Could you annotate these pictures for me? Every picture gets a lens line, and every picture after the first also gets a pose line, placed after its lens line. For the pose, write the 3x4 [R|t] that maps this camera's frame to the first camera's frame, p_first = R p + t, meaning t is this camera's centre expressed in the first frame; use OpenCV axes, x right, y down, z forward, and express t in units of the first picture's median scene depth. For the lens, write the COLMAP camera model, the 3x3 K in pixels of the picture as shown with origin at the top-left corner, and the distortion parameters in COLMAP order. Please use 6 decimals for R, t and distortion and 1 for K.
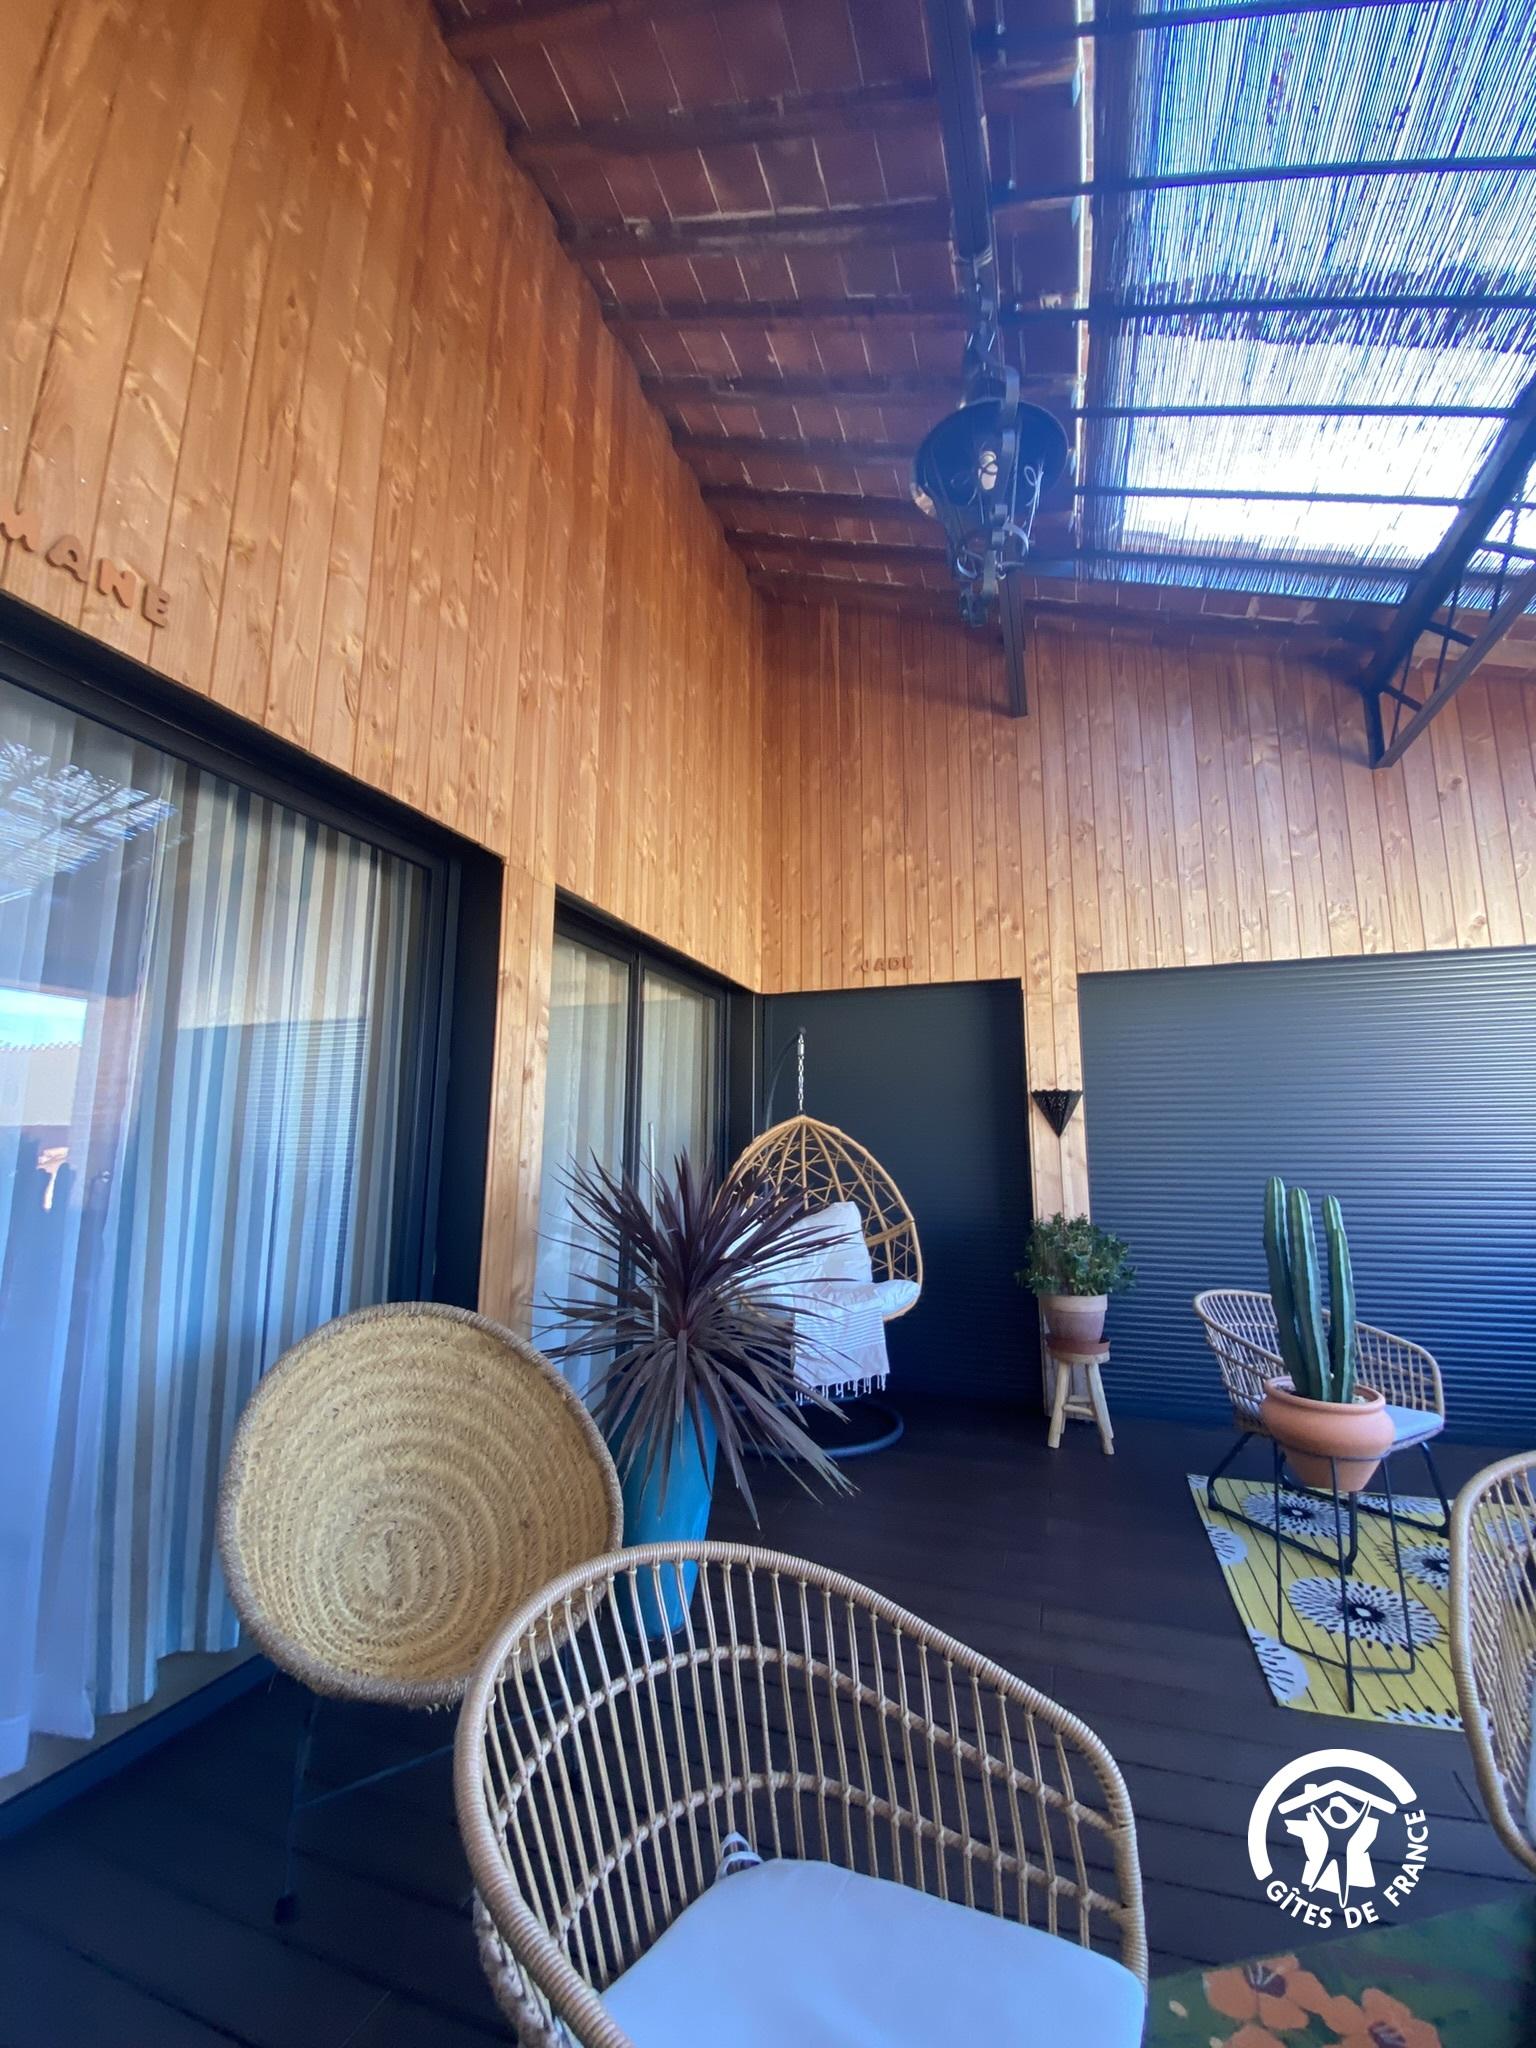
lens RADIAL K [[823.4, 0, 766.6], [0, 823.4, 1030.5], [0, 0, 1]] dist [0.024498, -0.022228]
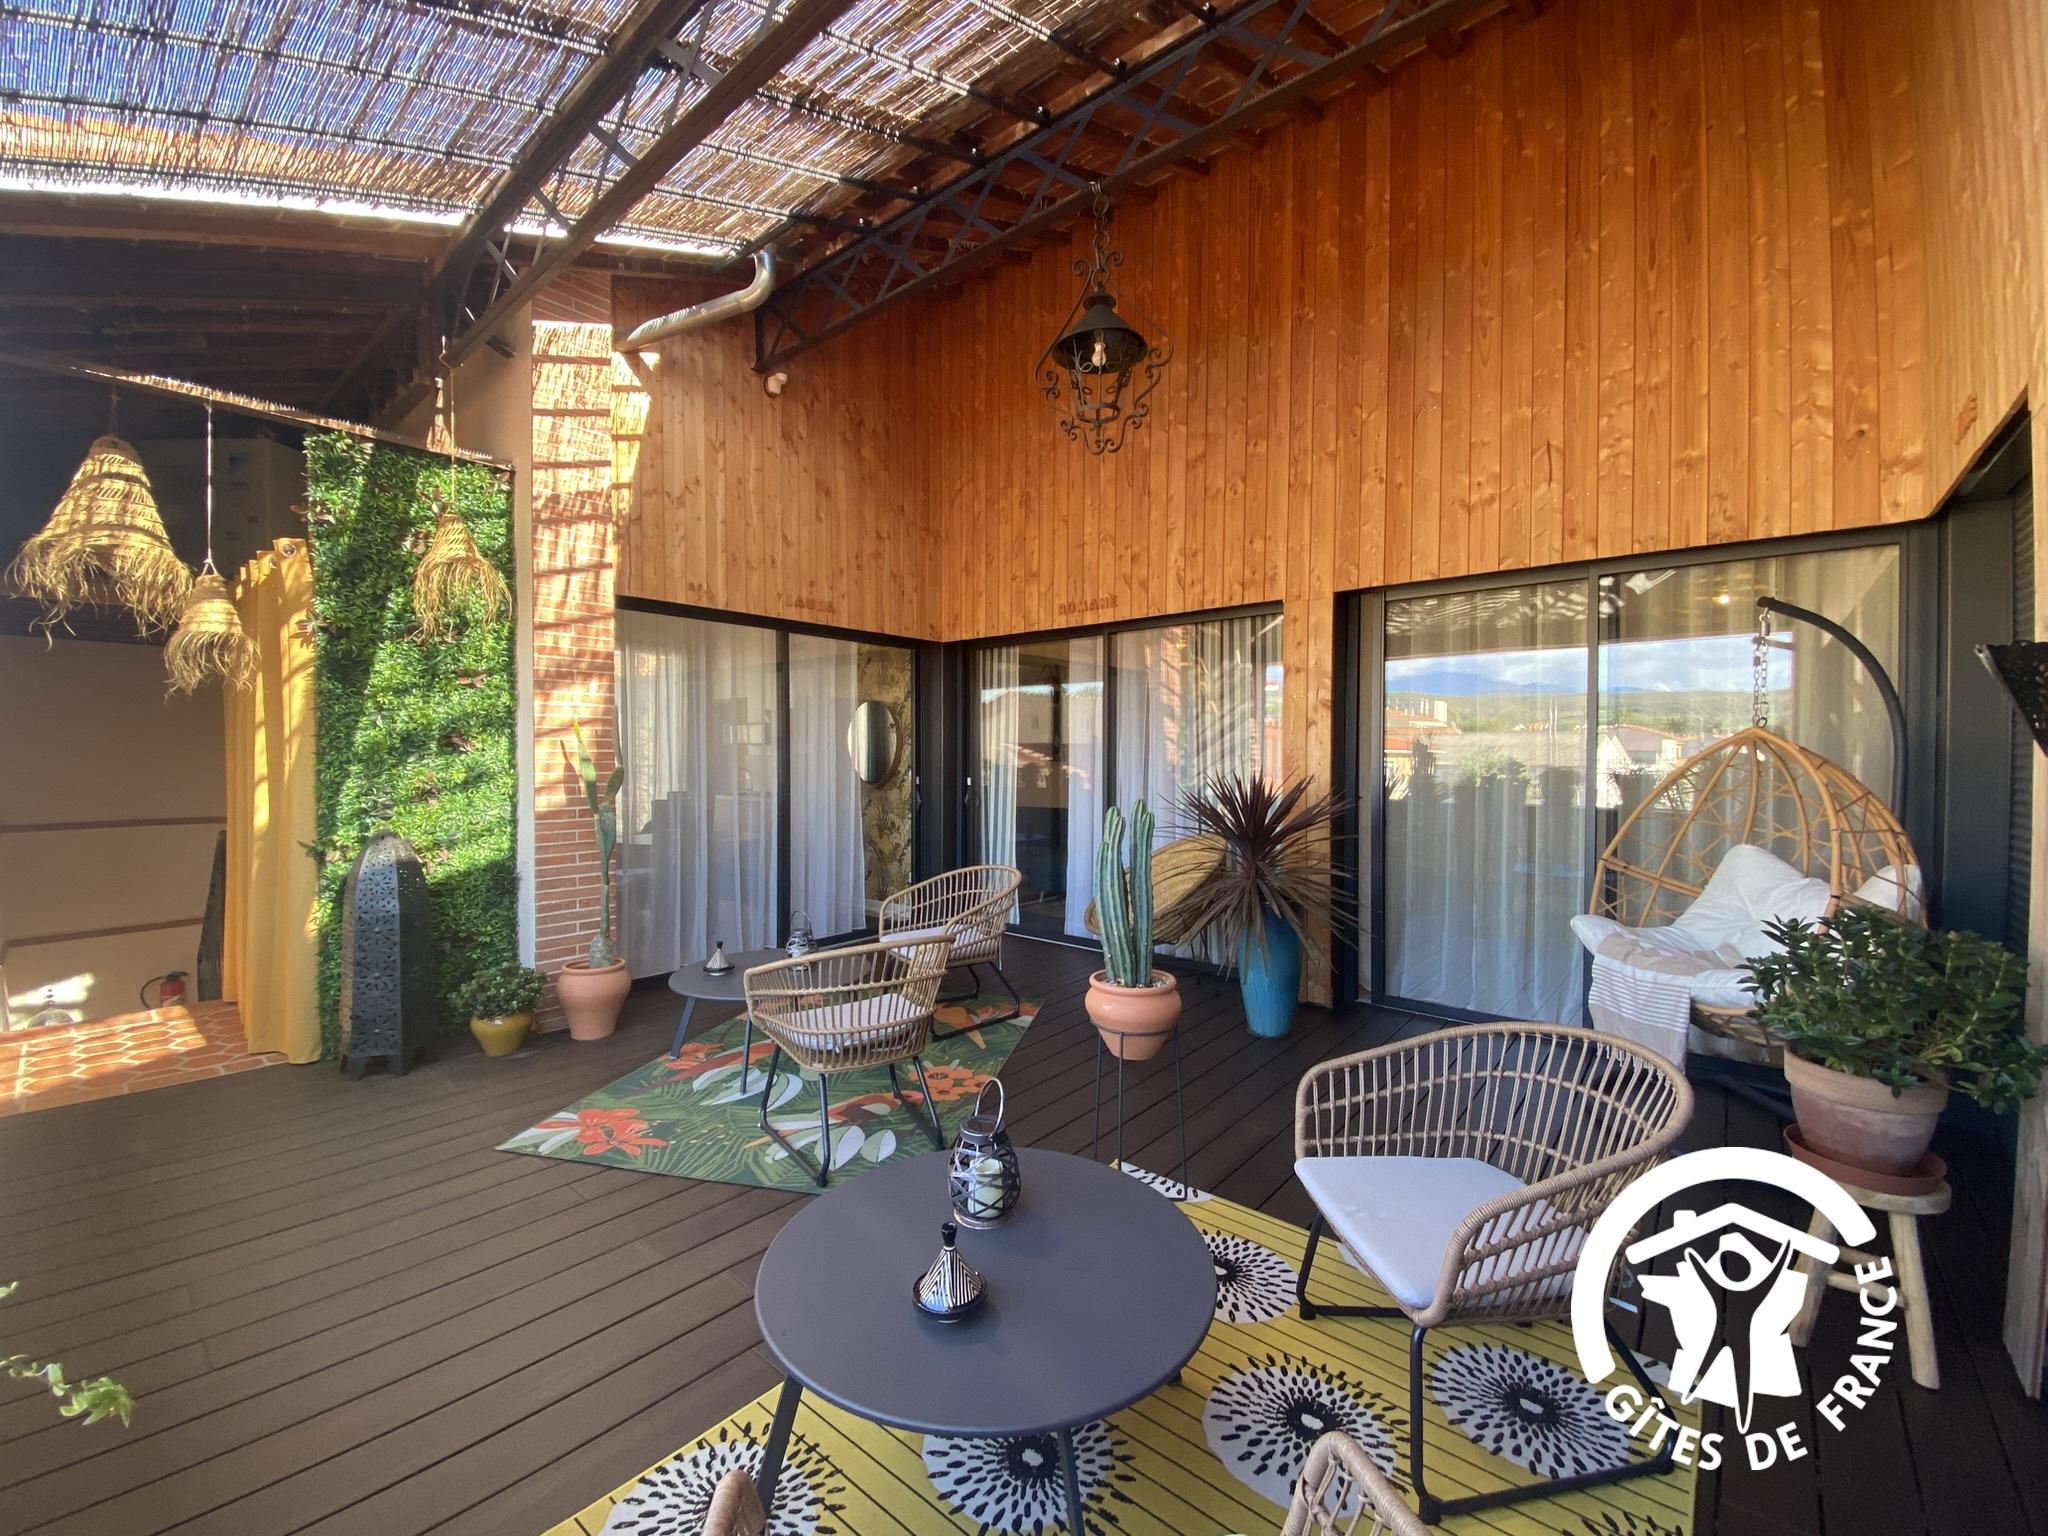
lens RADIAL K [[823.4, 0, 1028.9], [0, 823.4, 769.7], [0, 0, 1]] dist [0.024498, -0.022228]
pose [[-0.359242, 0.007091, -0.933217, 1.026096], [0.134191, 0.989972, -0.044135, 0.100827], [0.923546, -0.141084, -0.356591, 0.747547]]
